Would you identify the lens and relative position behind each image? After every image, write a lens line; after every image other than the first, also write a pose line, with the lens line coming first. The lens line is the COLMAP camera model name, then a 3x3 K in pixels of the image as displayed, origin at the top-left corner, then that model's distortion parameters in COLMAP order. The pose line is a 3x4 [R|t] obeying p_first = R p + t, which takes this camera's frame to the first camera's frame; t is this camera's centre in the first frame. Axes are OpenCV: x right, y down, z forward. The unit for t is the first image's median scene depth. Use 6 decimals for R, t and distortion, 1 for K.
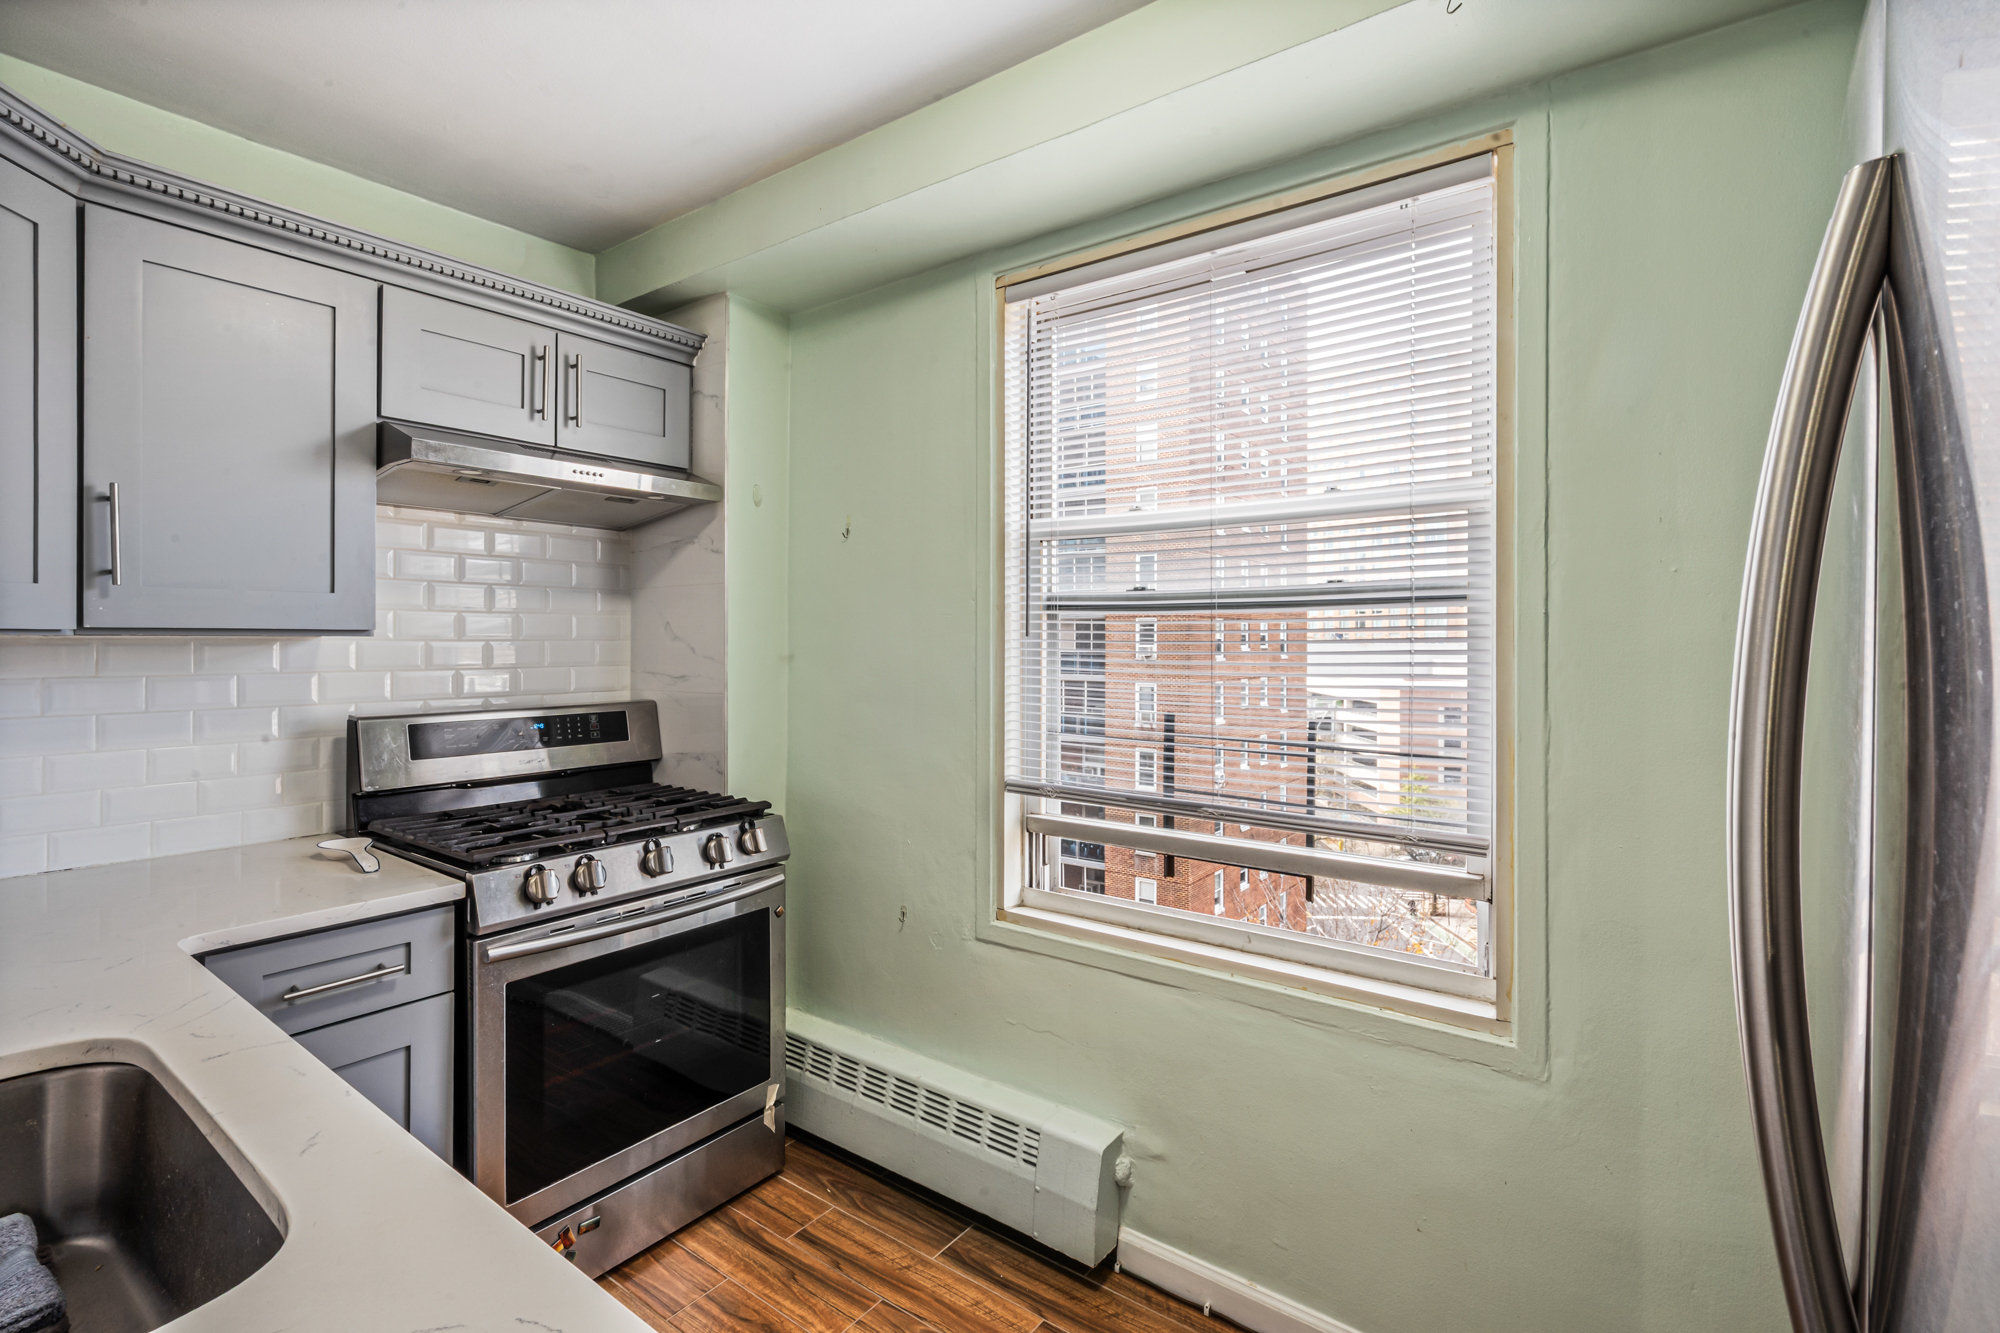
lens RADIAL K [[915.2, 0, 992.6], [0, 915.2, 652.0], [0, 0, 1]] dist [-0.001021, 0.000700]
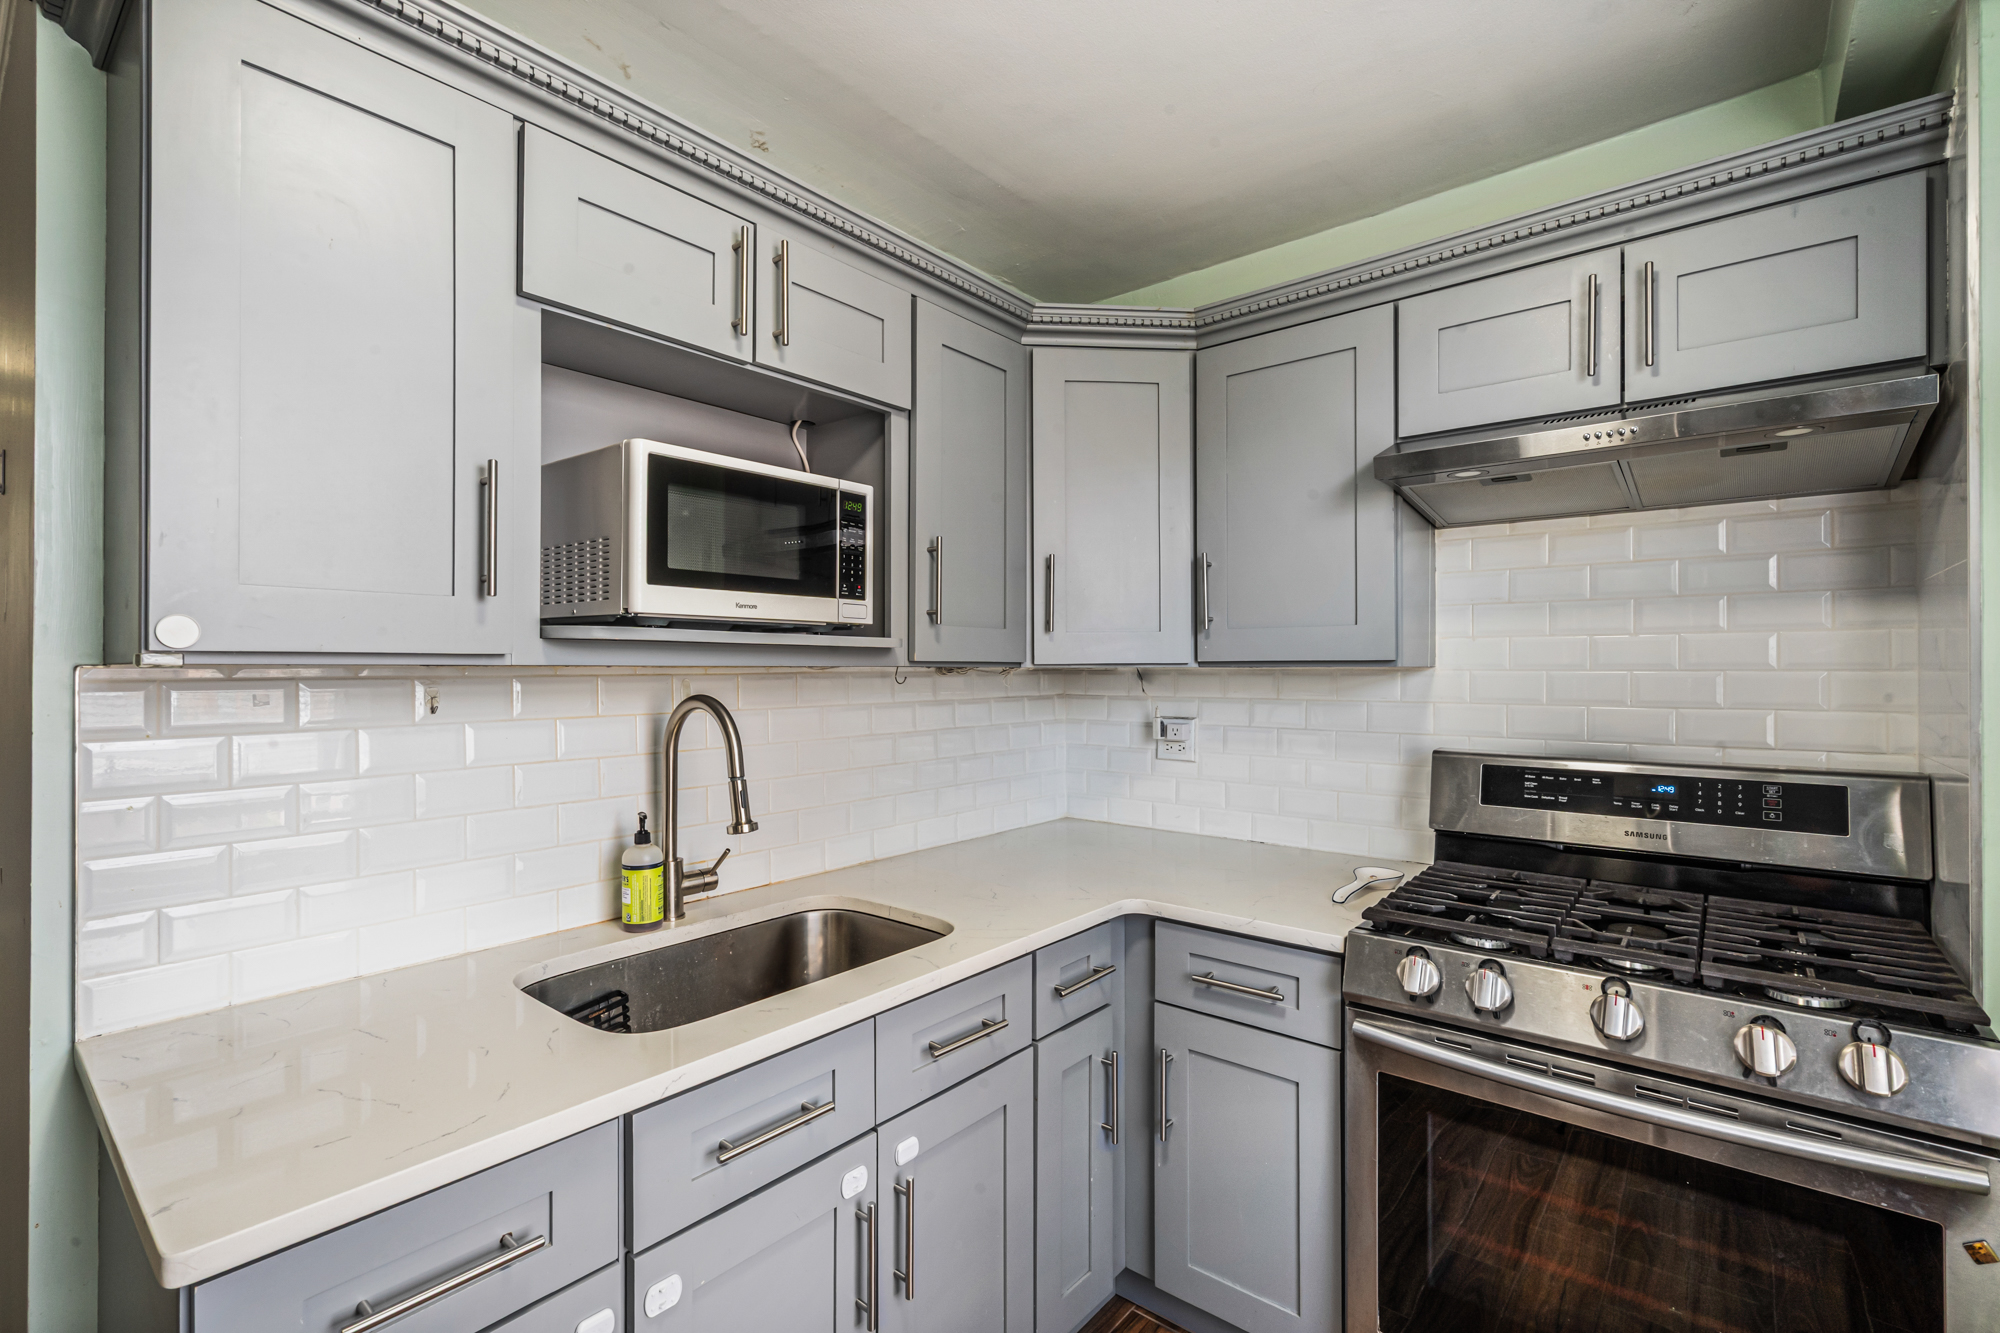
lens RADIAL K [[915.2, 0, 992.1], [0, 915.2, 668.4], [0, 0, 1]] dist [-0.001021, 0.000700]
pose [[-0.054622, -0.004953, -0.998495, 0.305945], [-0.013209, 0.999904, -0.004238, -0.005152], [0.998420, 0.012957, -0.054682, 0.605349]]
